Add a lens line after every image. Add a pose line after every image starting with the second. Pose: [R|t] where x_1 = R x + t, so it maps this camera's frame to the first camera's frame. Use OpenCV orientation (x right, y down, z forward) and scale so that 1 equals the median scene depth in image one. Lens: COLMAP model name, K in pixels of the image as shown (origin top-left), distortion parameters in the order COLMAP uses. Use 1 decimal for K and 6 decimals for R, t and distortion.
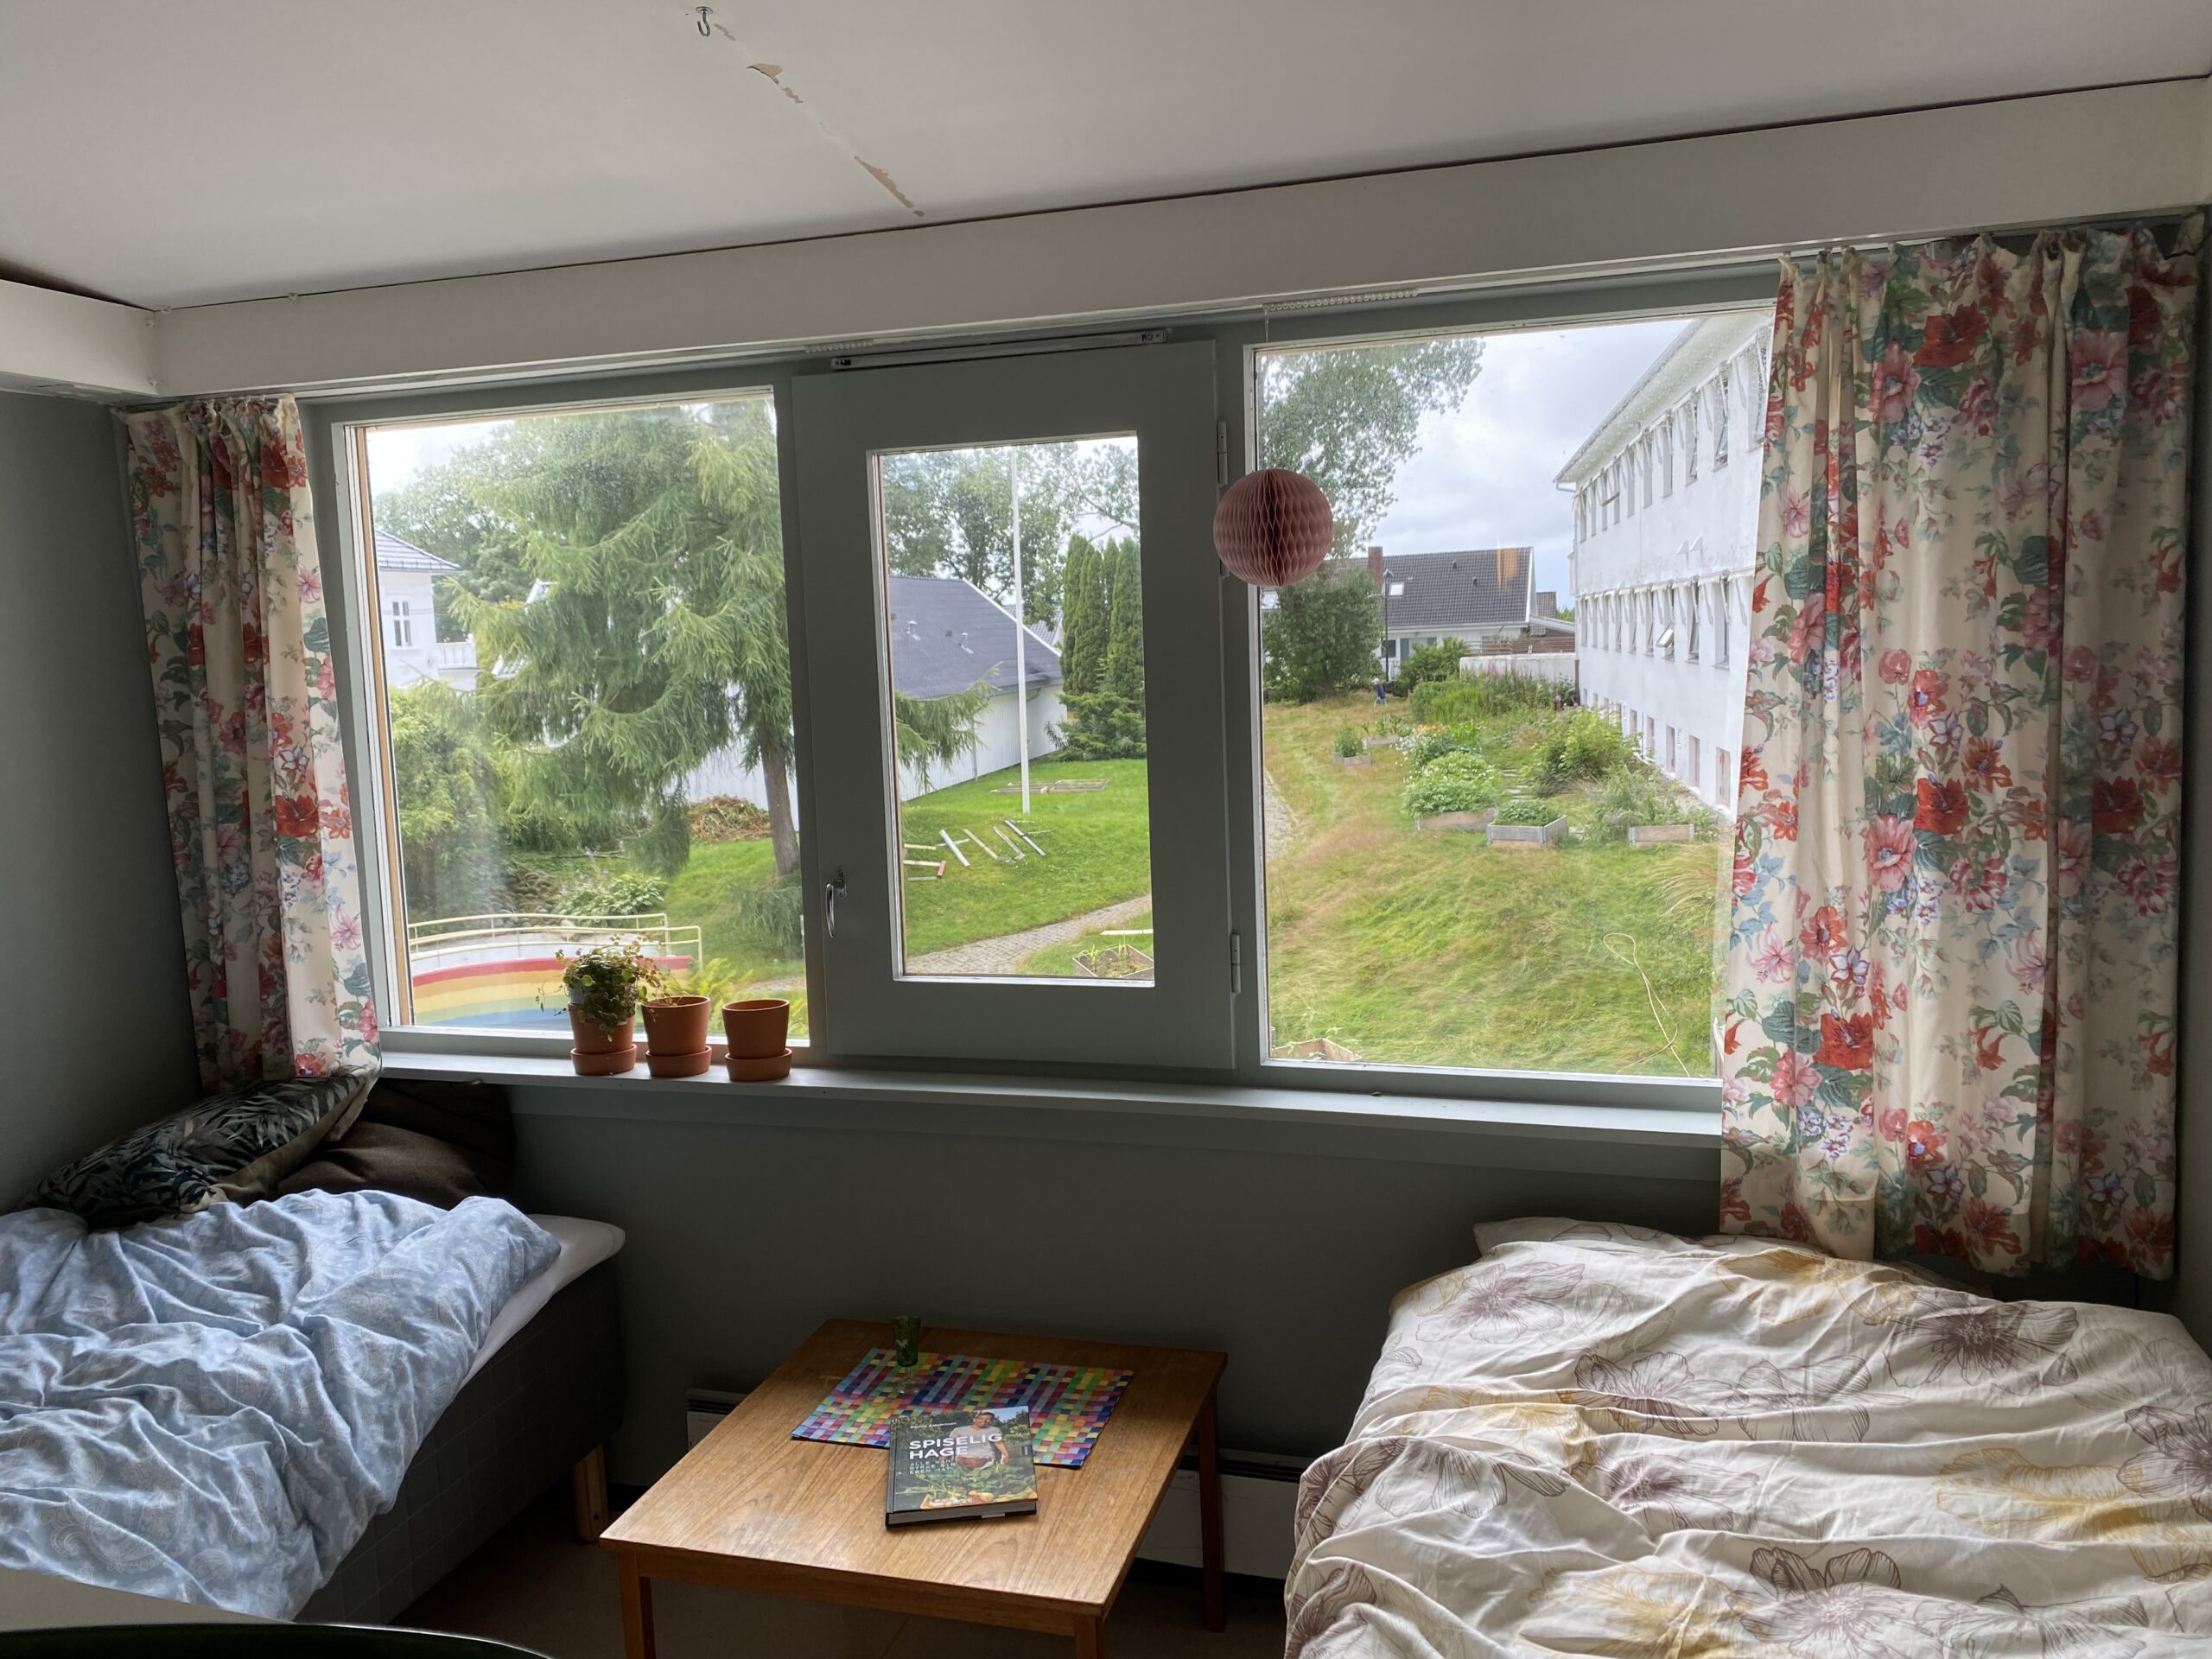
lens RADIAL K [[1682.7, 0, 1106.0], [0, 1682.7, 829.5], [0, 0, 1]] dist [0.078644, -0.000088]
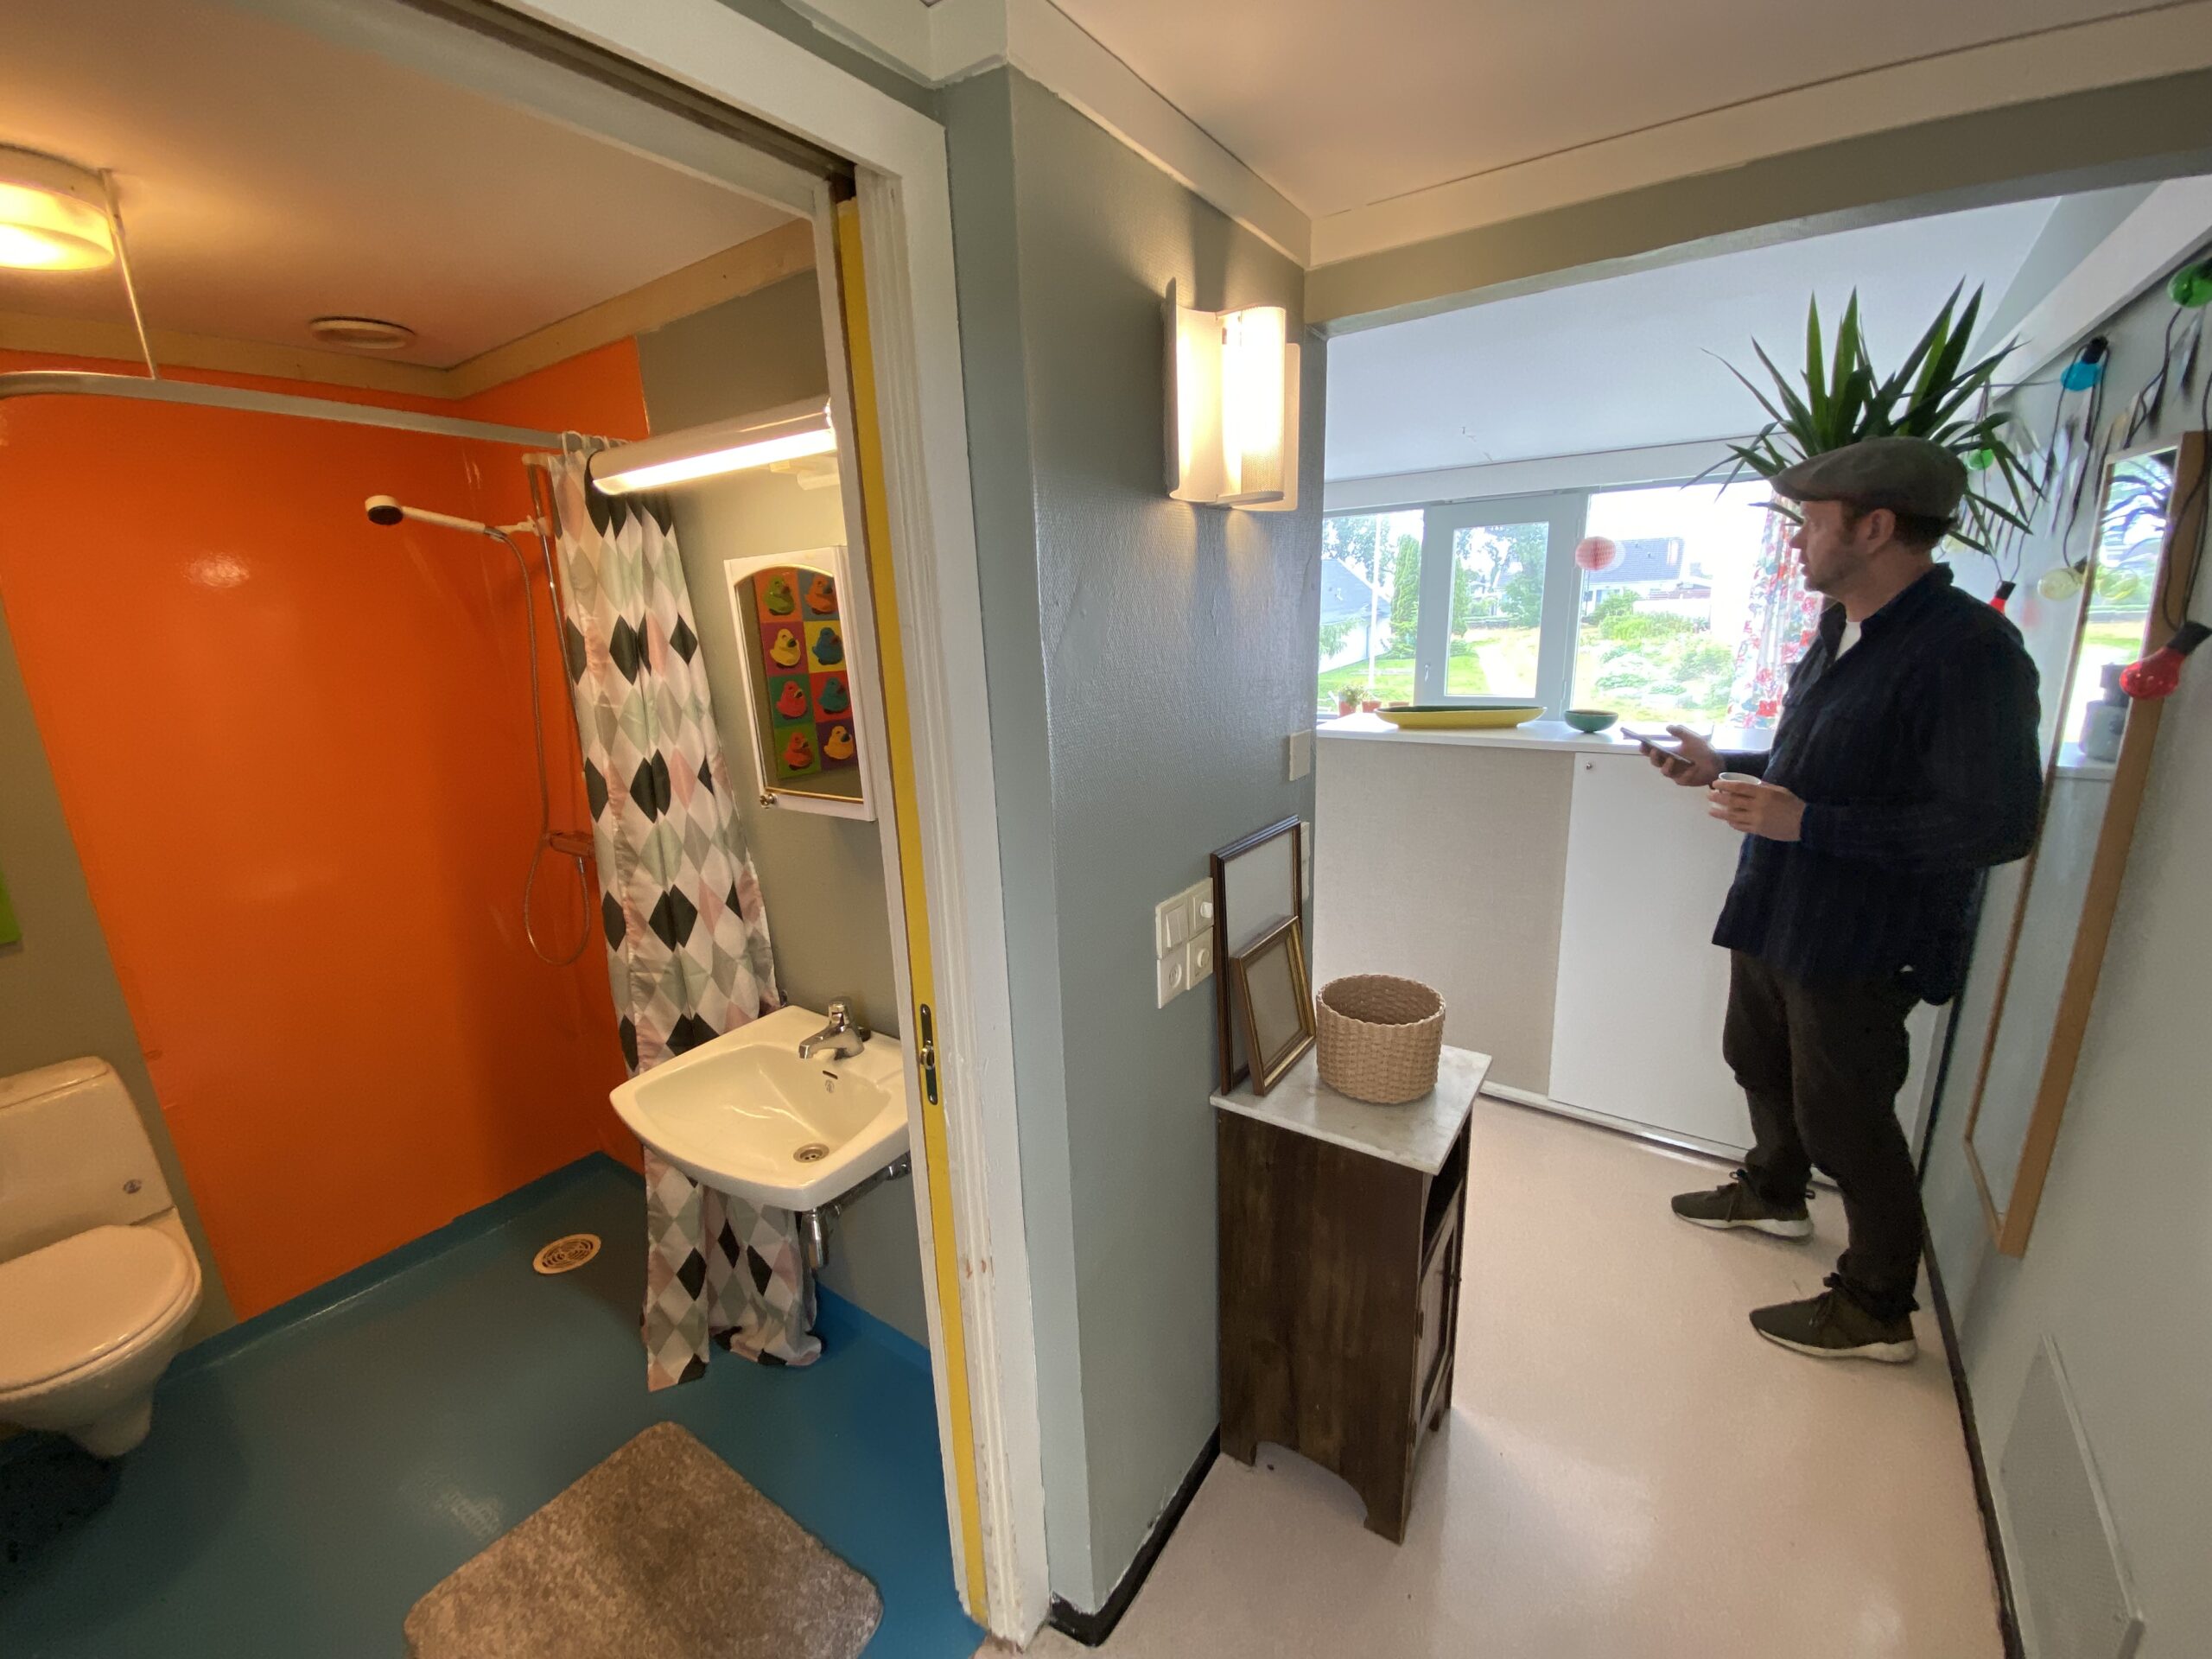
lens RADIAL K [[905.1, 0, 1106.0], [0, 905.1, 829.5], [0, 0, 1]] dist [-0.001959, -0.000158]
pose [[0.952856, 0.072252, -0.294695, -0.028421], [-0.029304, 0.988608, 0.147633, 0.013940], [0.302005, -0.132037, 0.944118, -0.117237]]
